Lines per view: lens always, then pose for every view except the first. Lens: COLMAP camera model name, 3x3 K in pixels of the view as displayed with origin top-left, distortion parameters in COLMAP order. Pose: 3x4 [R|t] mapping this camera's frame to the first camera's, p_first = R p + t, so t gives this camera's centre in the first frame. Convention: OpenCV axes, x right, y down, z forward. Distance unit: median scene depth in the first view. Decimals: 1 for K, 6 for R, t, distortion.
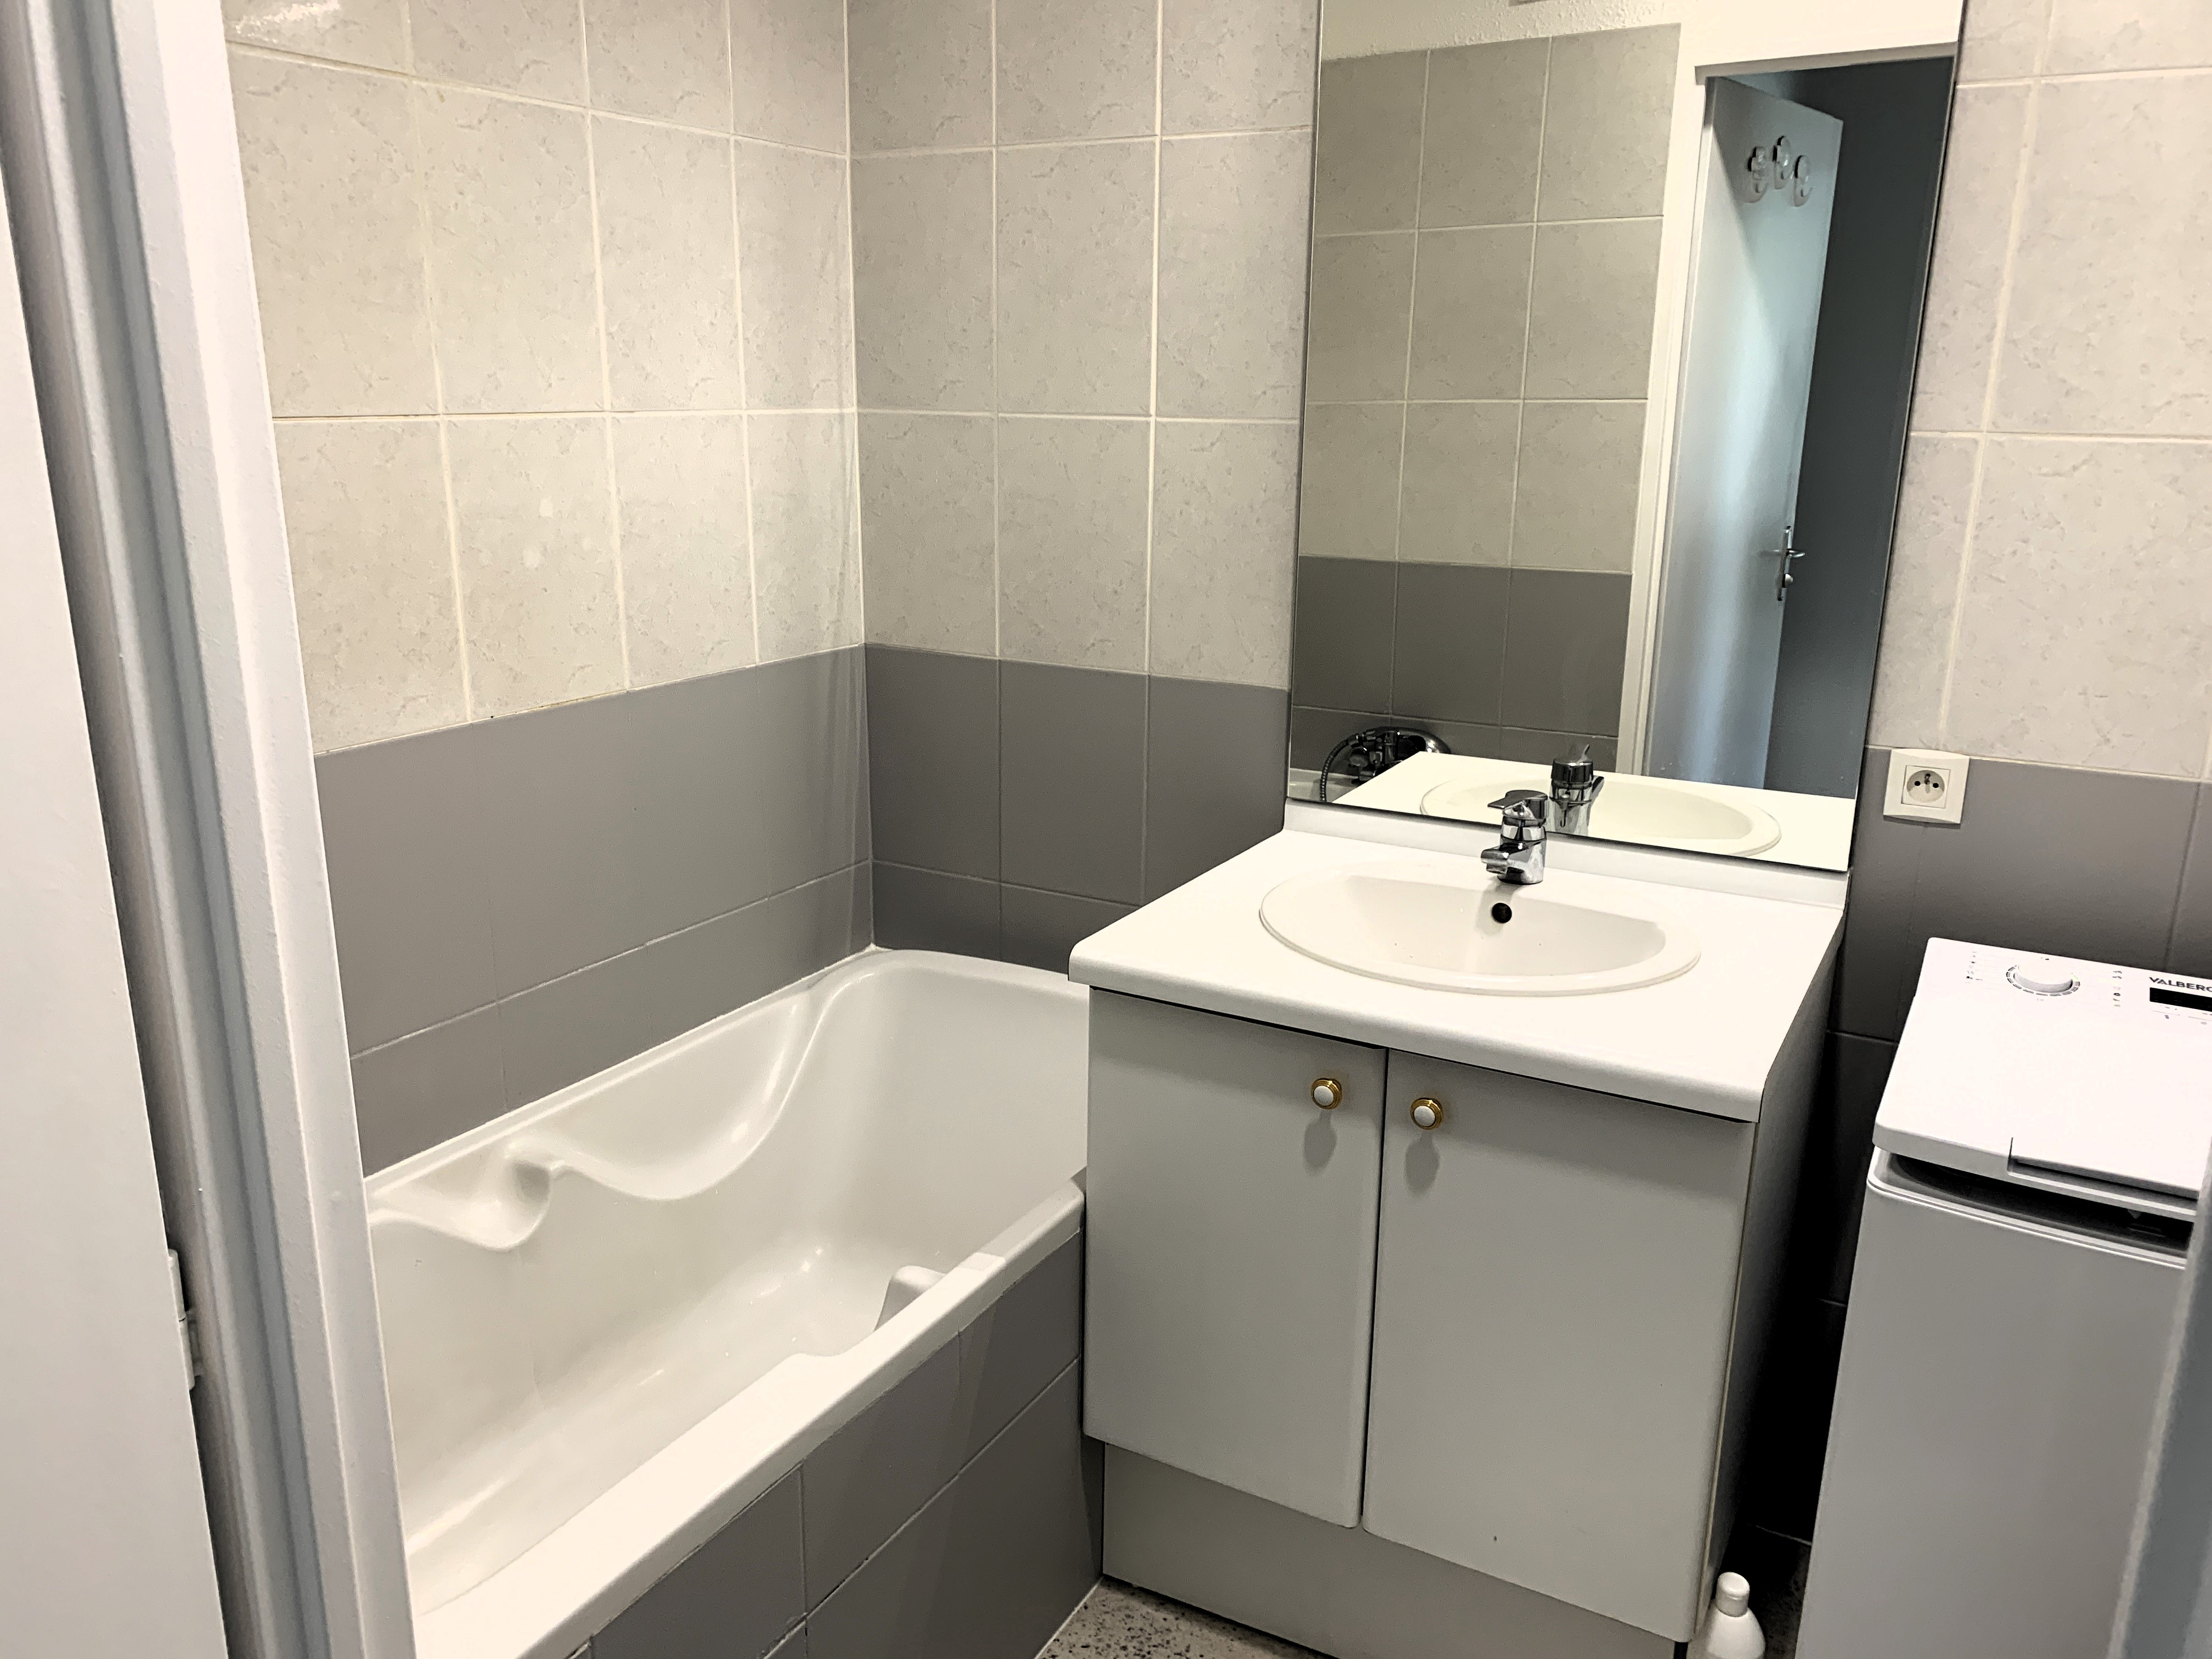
lens RADIAL K [[1682.4, 0, 1097.4], [0, 1682.4, 829.5], [0, 0, 1]] dist [0.043971, -0.038806]
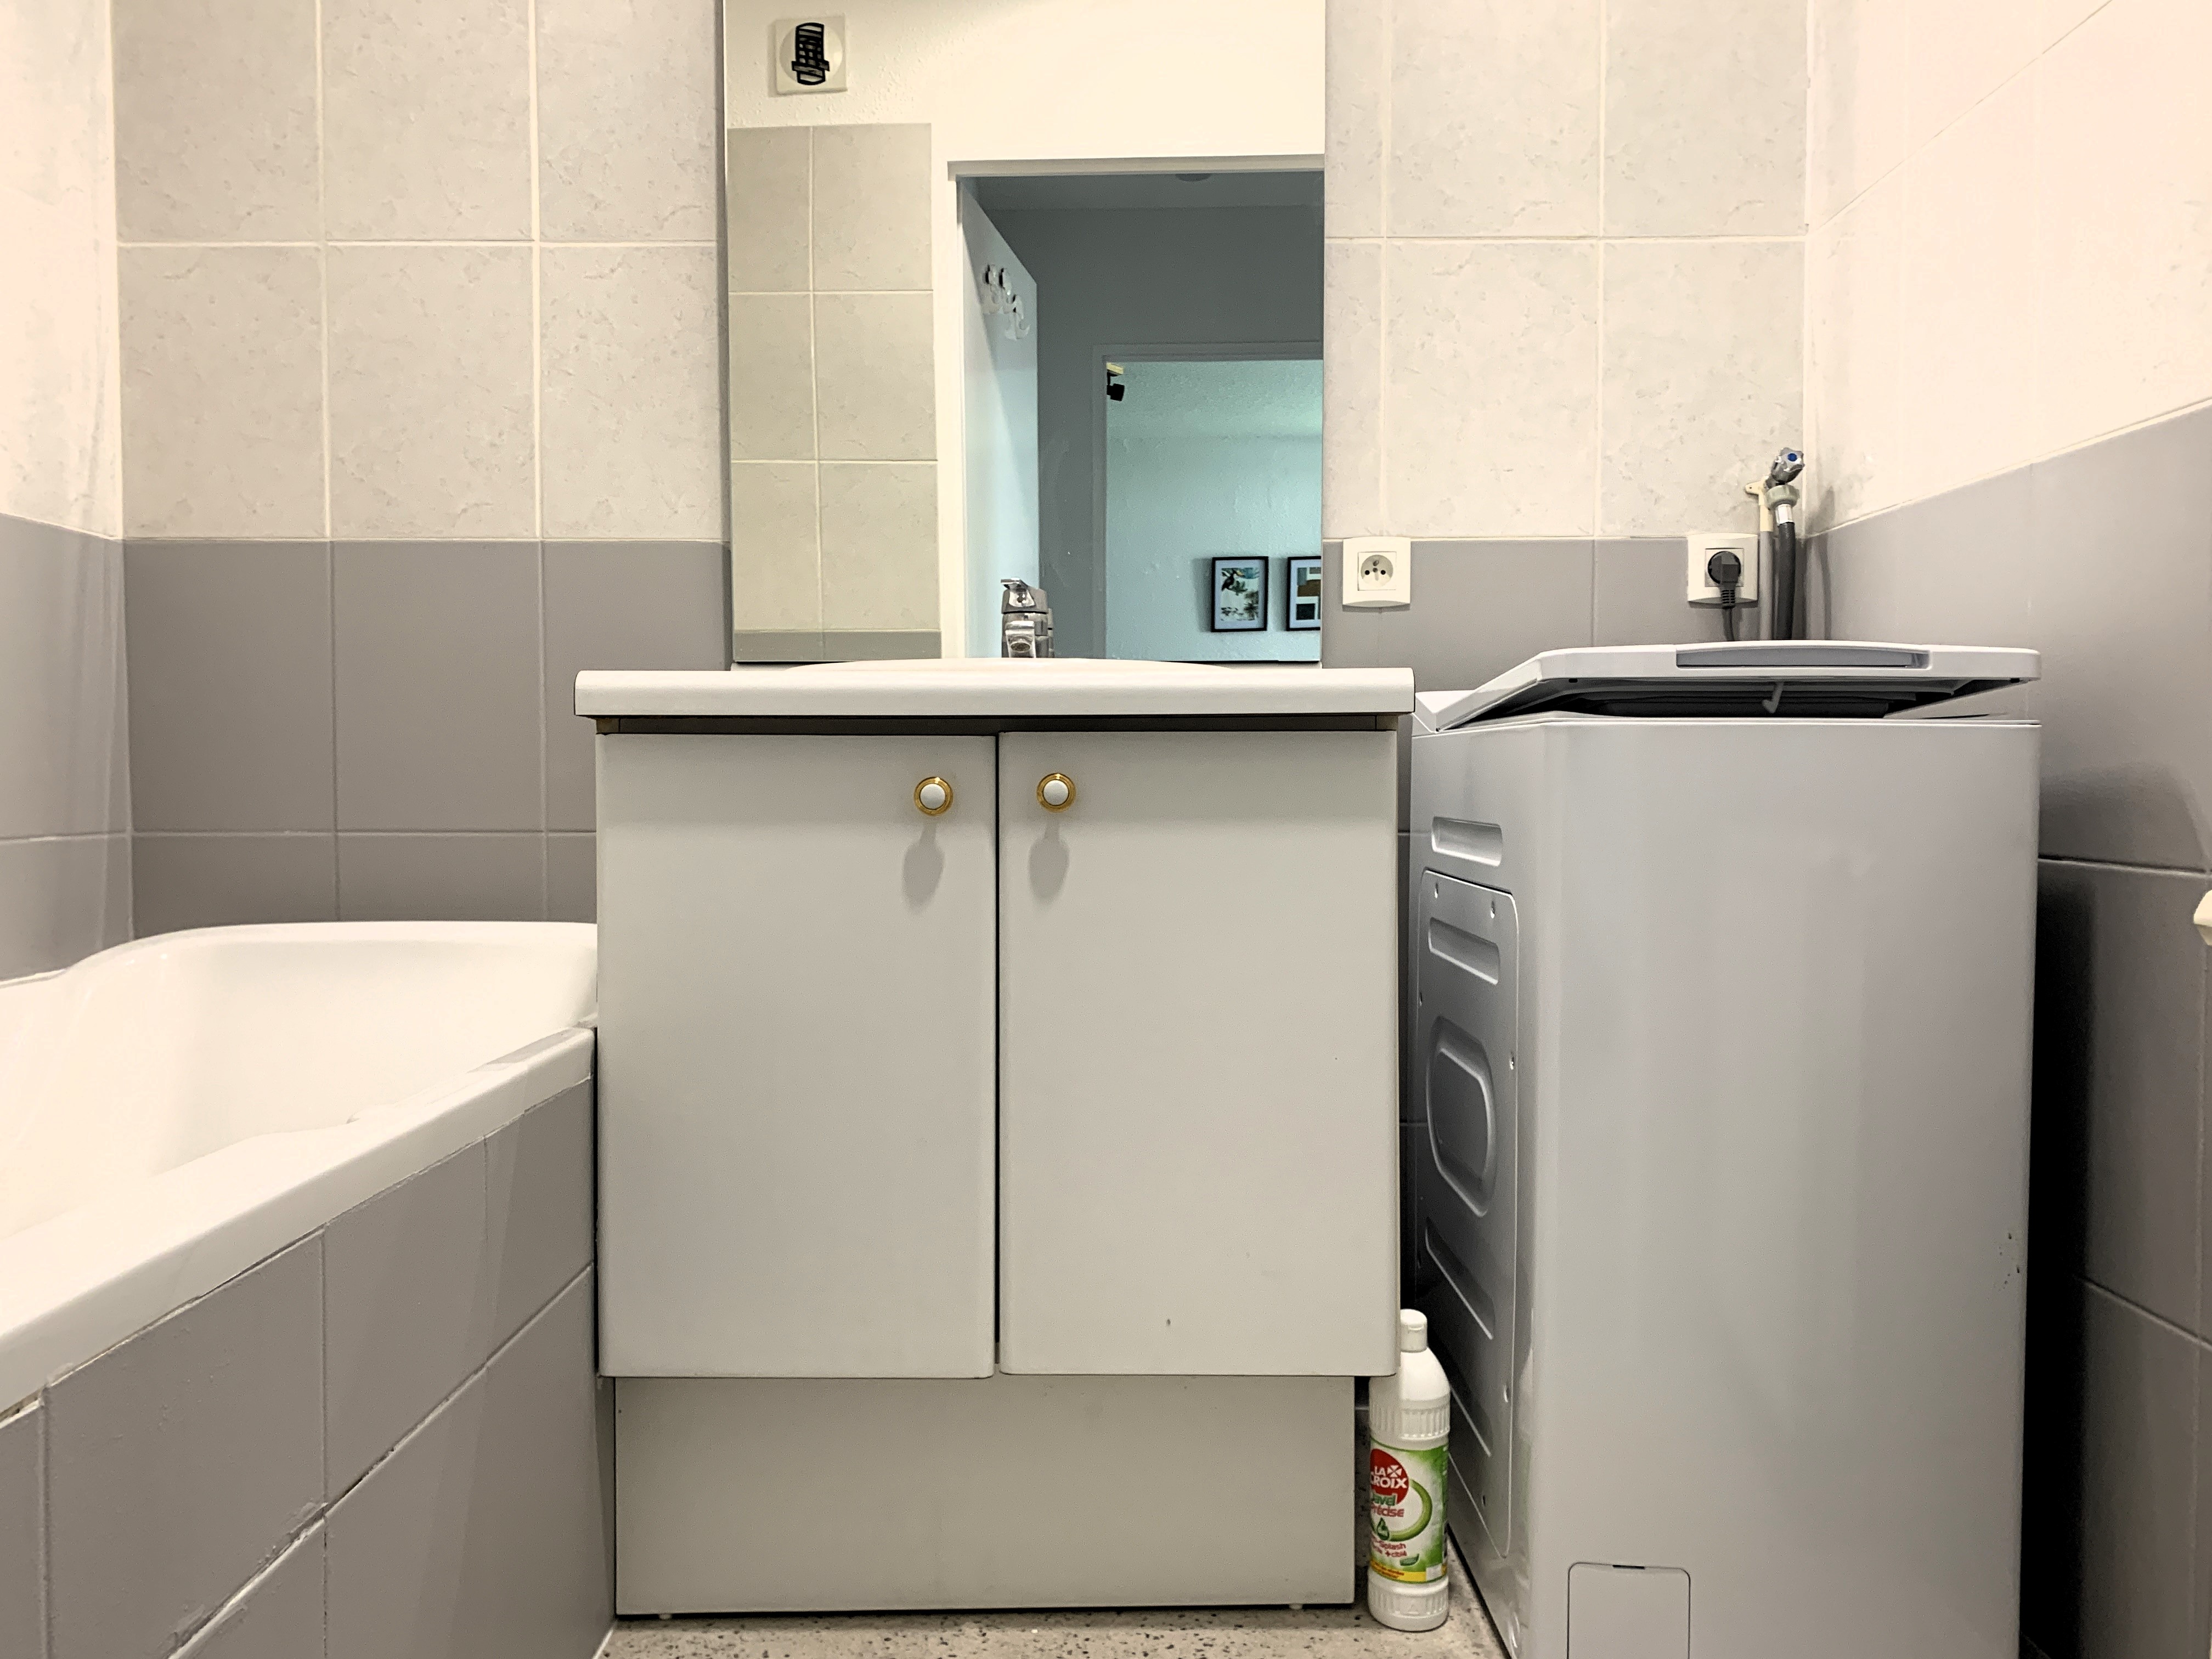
lens RADIAL K [[1682.4, 0, 1044.6], [0, 1682.4, 827.4], [0, 0, 1]] dist [0.043971, -0.038806]
pose [[0.882008, -0.021475, 0.470744, -0.154916], [0.130680, 0.970928, -0.200554, 0.260367], [-0.452752, 0.238407, 0.859173, 0.200909]]
